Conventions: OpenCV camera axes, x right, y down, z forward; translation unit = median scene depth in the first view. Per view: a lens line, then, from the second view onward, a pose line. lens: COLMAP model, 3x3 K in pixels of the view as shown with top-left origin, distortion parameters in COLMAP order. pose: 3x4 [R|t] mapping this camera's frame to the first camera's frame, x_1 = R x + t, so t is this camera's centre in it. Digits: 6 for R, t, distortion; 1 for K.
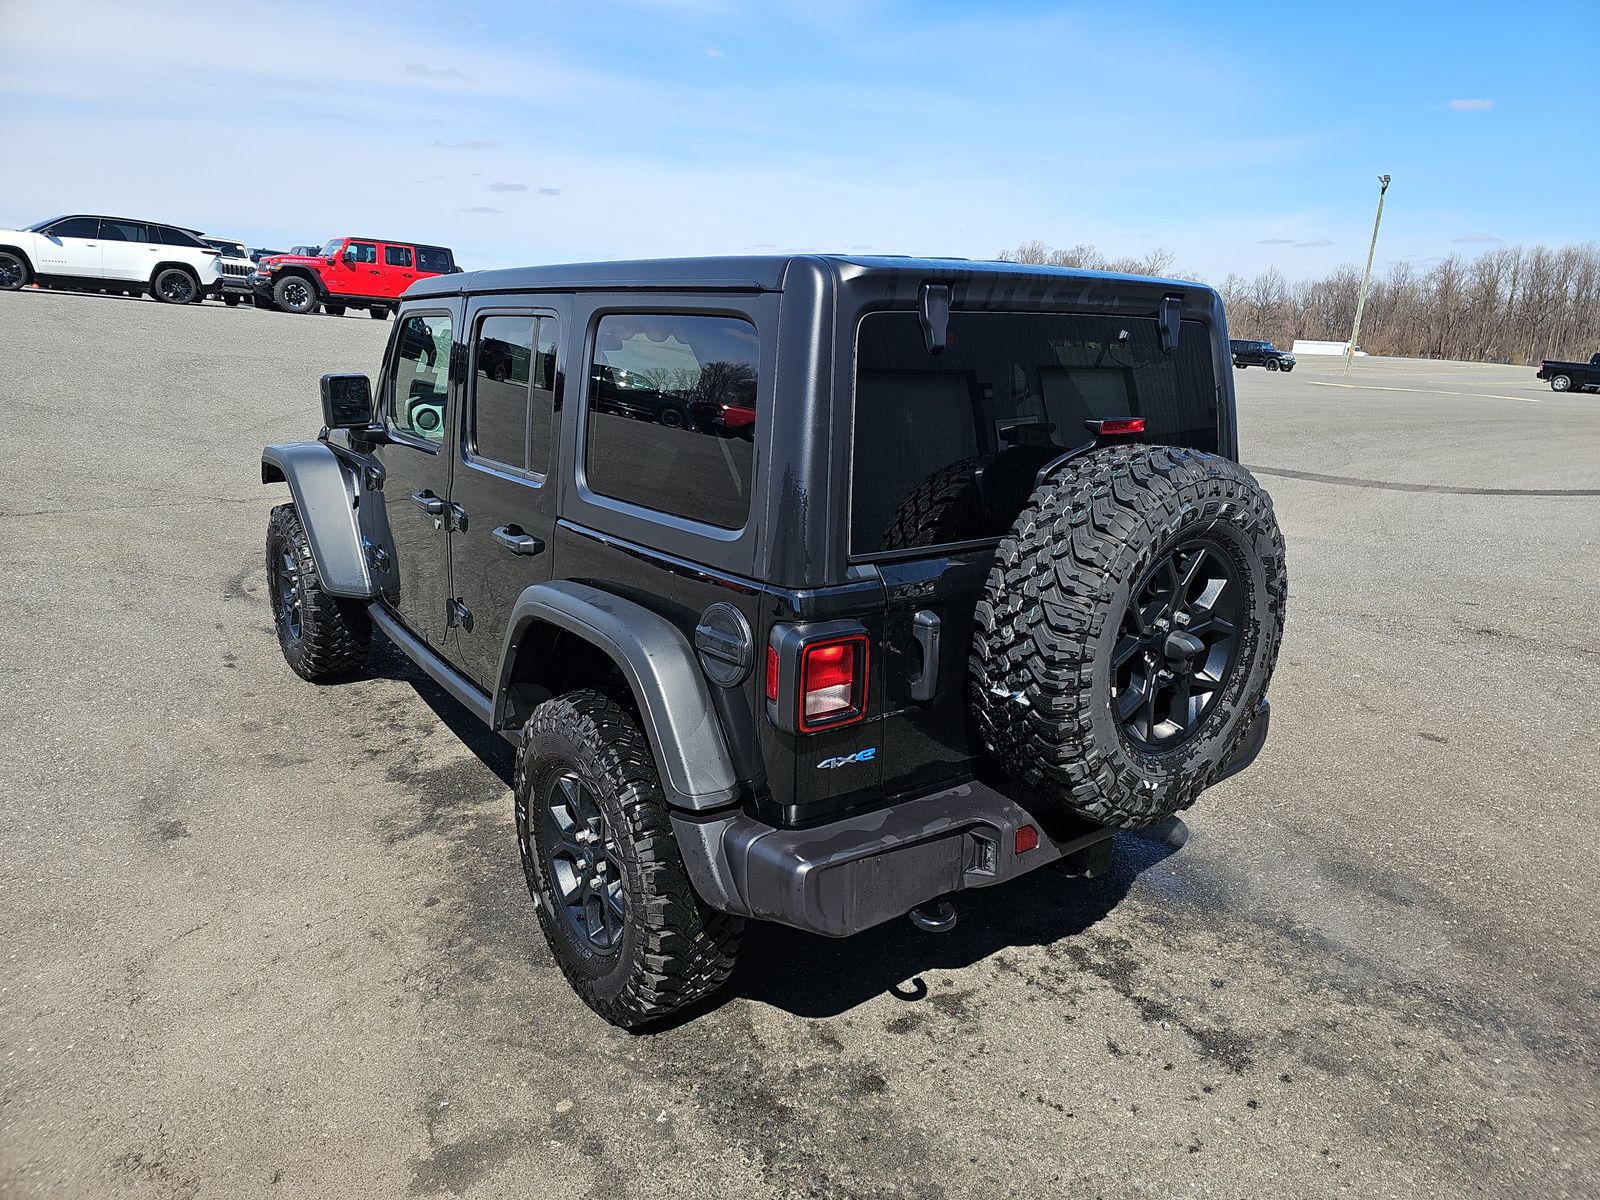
lens RADIAL K [[1075.4, 0, 884.3], [0, 1075.4, 603.3], [0, 0, 1]] dist [0.083602, -0.070514]
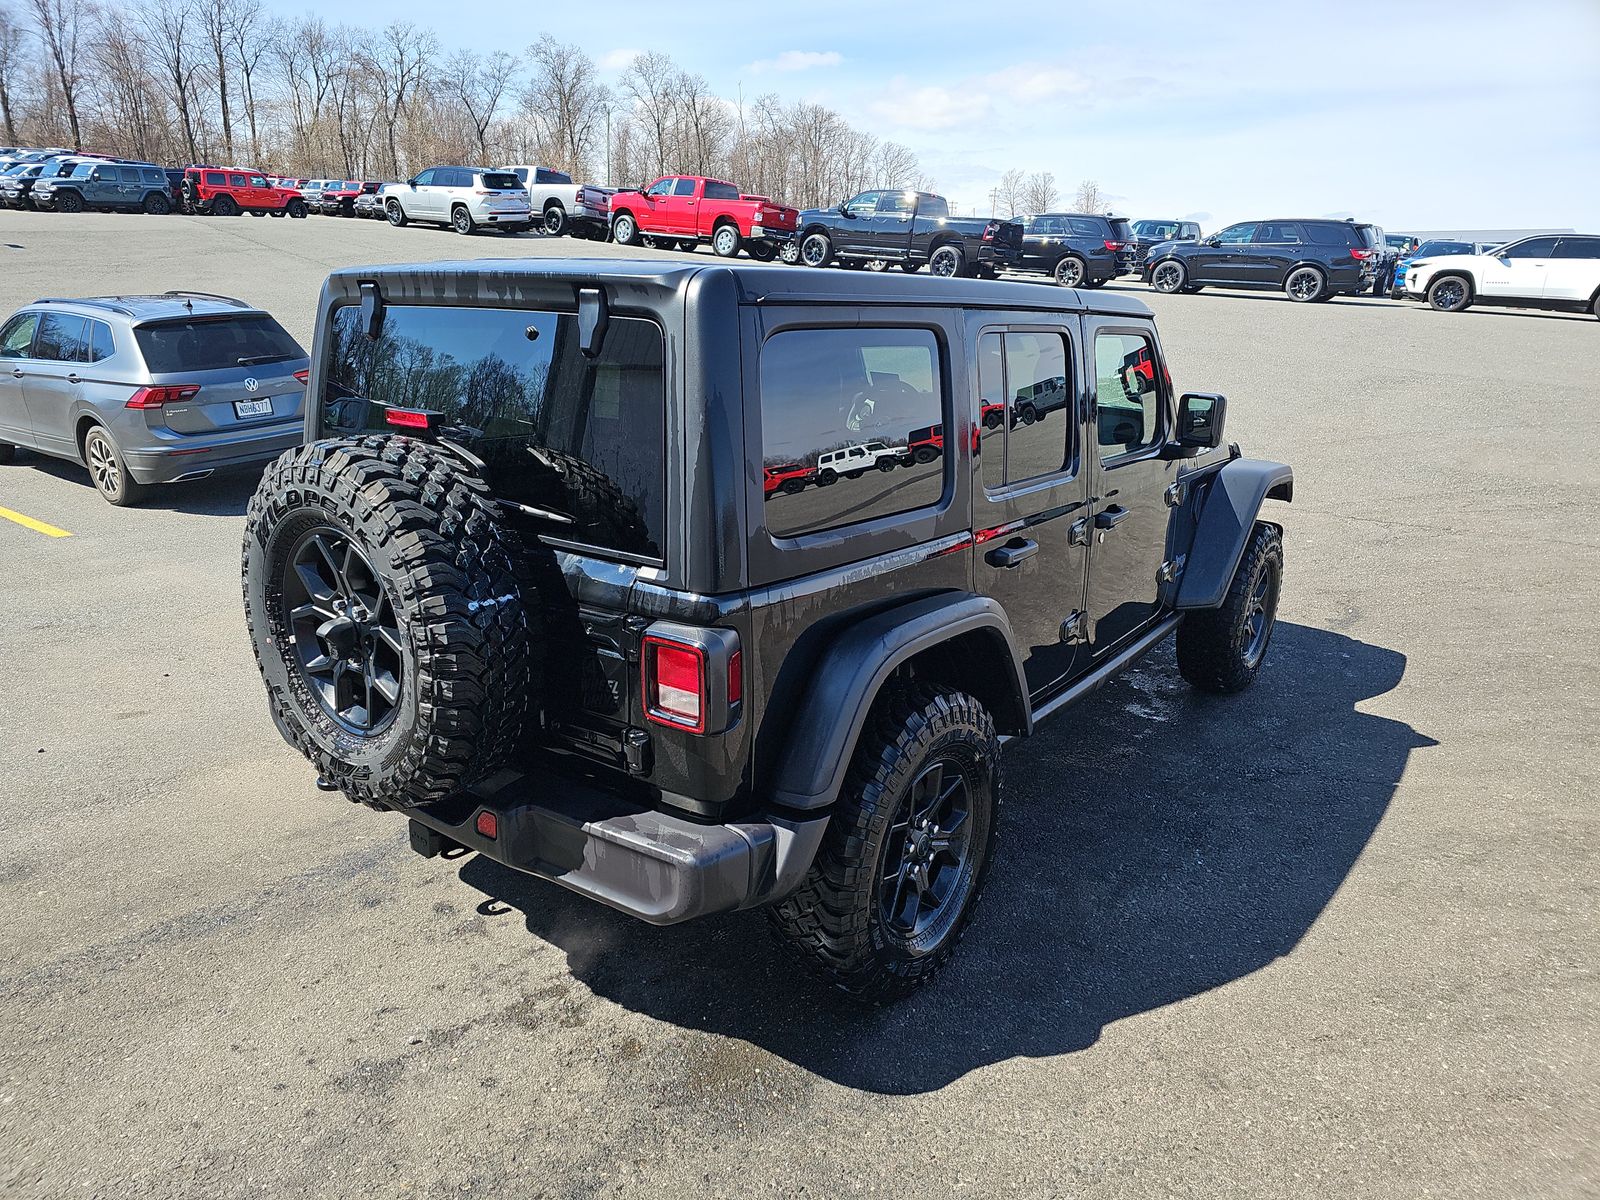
lens RADIAL K [[1090.7, 0, 770.3], [0, 1090.7, 625.2], [0, 0, 1]] dist [0.084360, -0.082759]
pose [[0.192820, 0.253502, -0.947922, 1.243149], [-0.258109, 0.945134, 0.200254, -0.259703], [0.946678, 0.206054, 0.247672, 1.048494]]
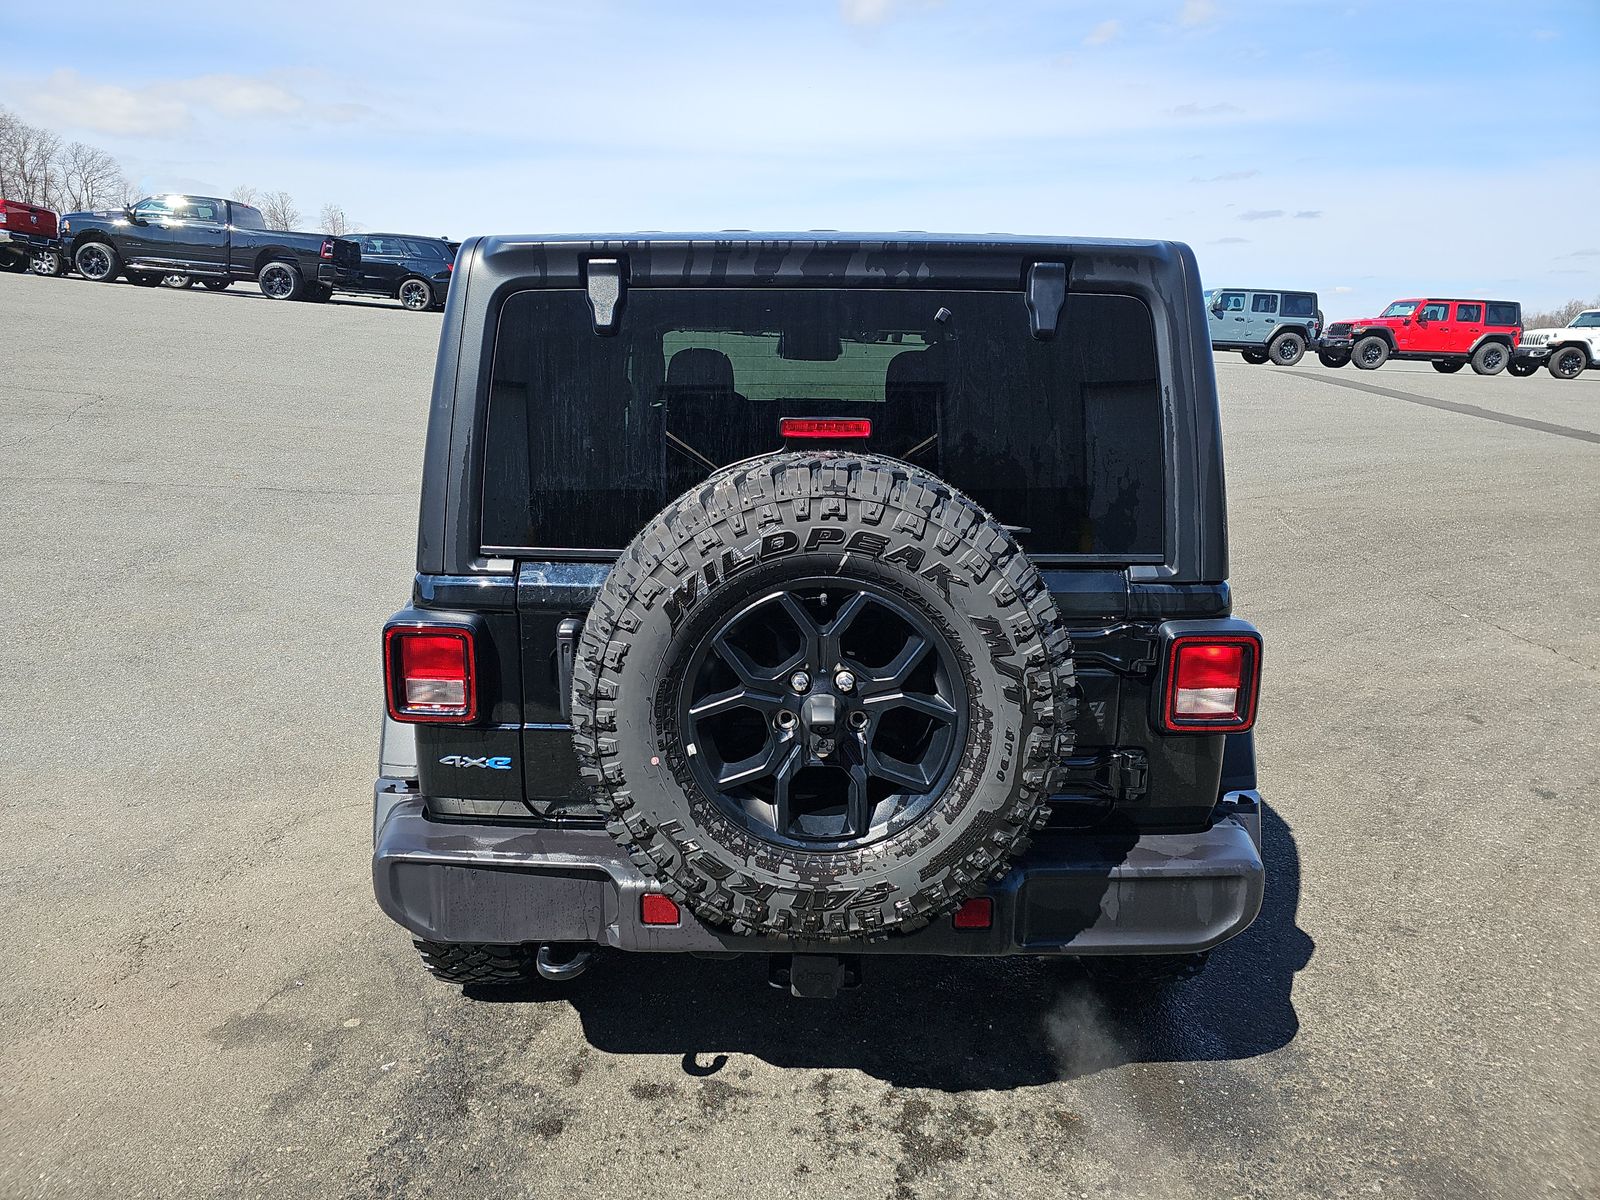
lens RADIAL K [[1105.0, 0, 800.0], [0, 1105.0, 600.0], [0, 0, 1]] dist [0.075575, -0.073234]
pose [[0.762594, 0.125638, -0.634559, 0.692027], [-0.149006, 0.988696, 0.016683, -0.047892], [0.629482, 0.081830, 0.772694, 0.360106]]
